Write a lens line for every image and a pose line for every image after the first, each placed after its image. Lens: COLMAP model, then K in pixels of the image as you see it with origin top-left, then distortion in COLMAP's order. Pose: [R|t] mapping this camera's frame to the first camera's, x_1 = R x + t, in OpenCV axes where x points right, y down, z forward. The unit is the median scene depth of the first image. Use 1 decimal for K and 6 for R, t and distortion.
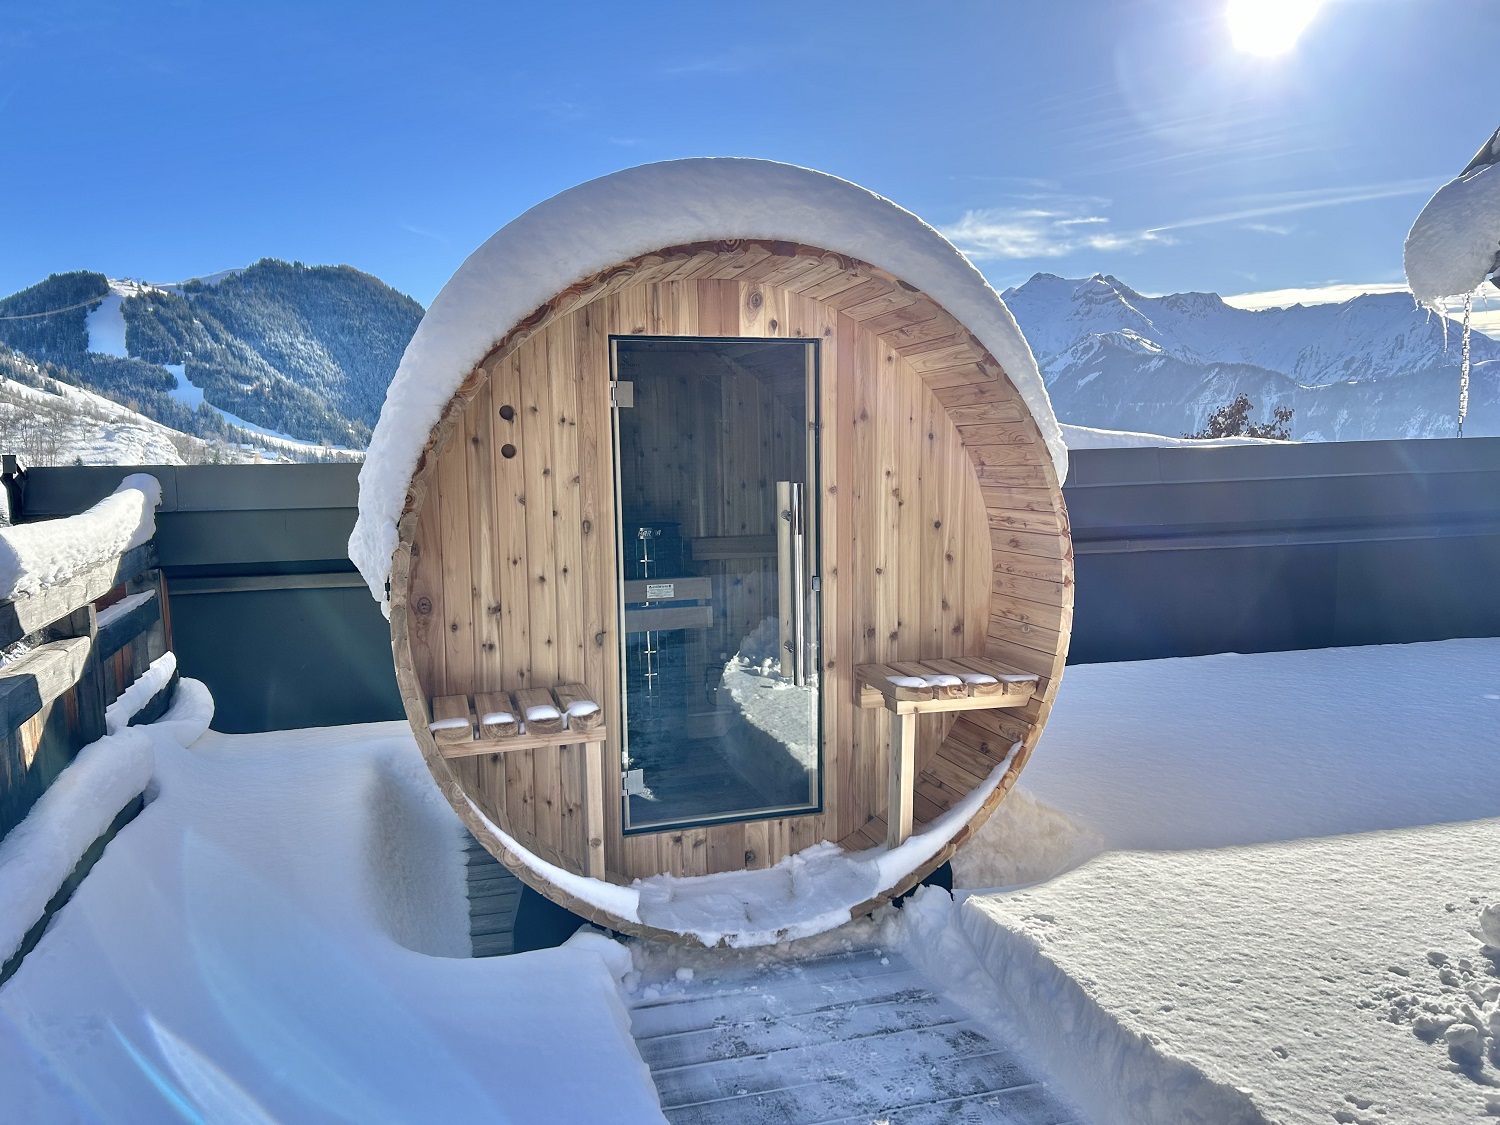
lens RADIAL K [[1129.1, 0, 750.0], [0, 1129.1, 562.5], [0, 0, 1]] dist [0.058759, -0.001379]
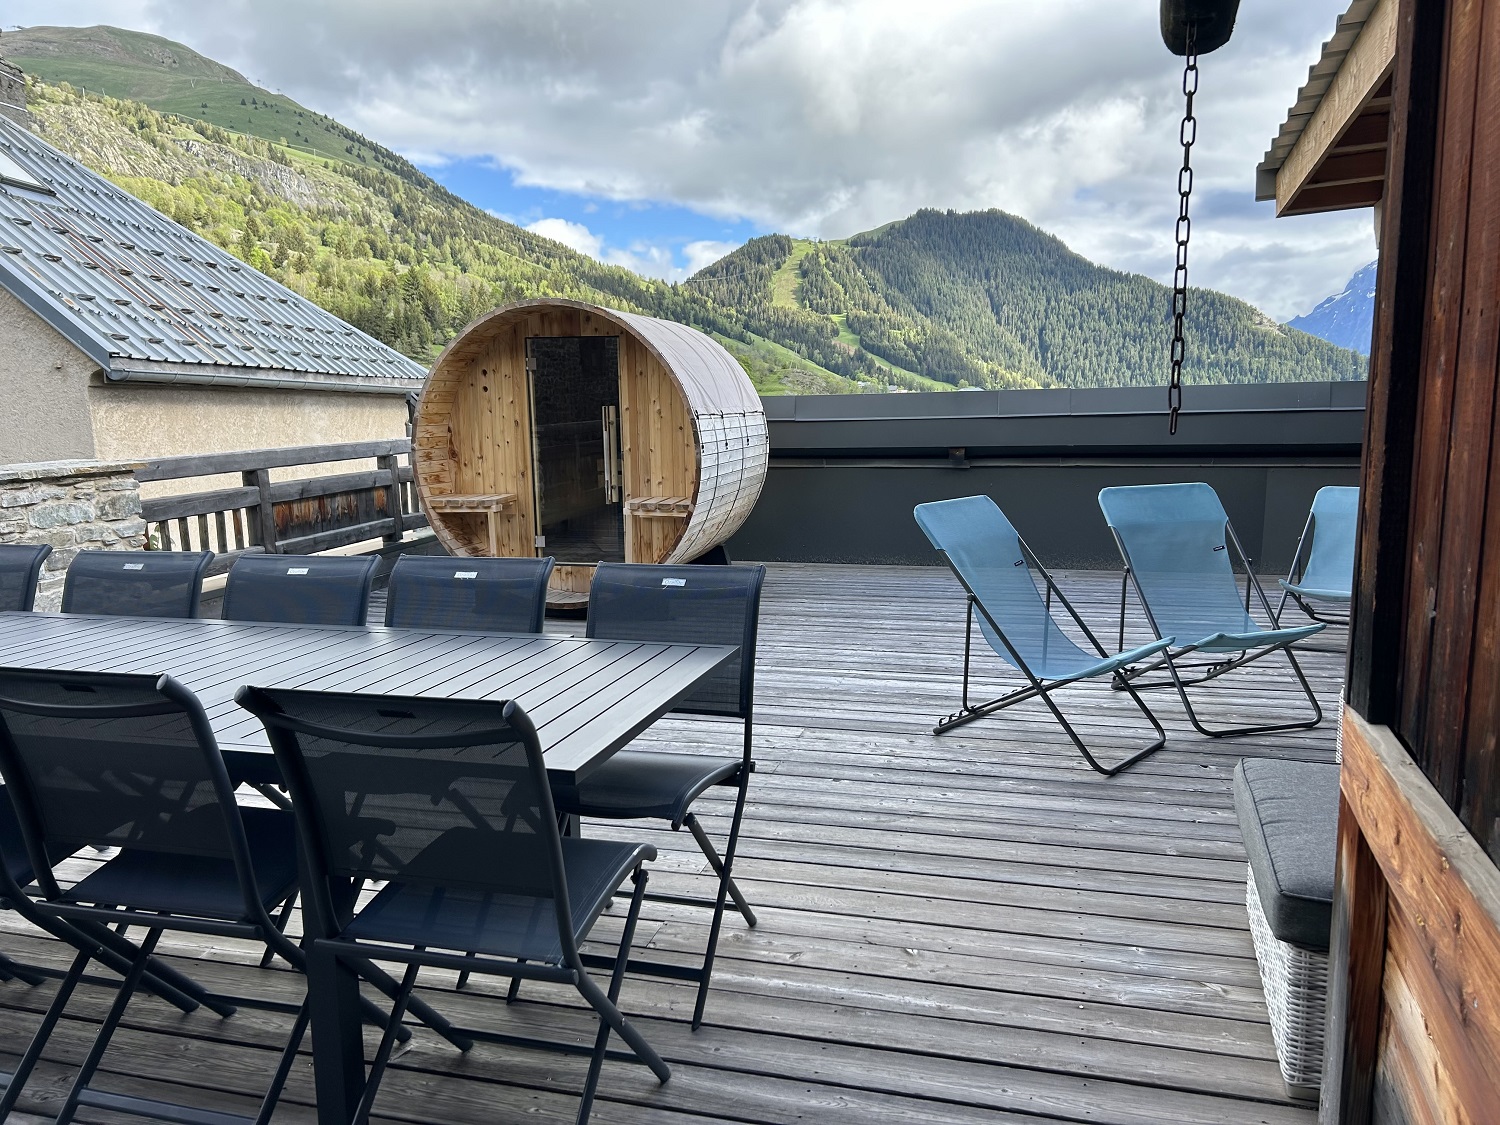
lens RADIAL K [[1155.8, 0, 750.0], [0, 1155.8, 562.5], [0, 0, 1]] dist [0.004154, 0.003175]
pose [[0.856592, 0.080542, -0.509669, 1.387782], [-0.055877, 0.996413, 0.063550, 0.068744], [0.512959, -0.025958, 0.858020, -0.713592]]
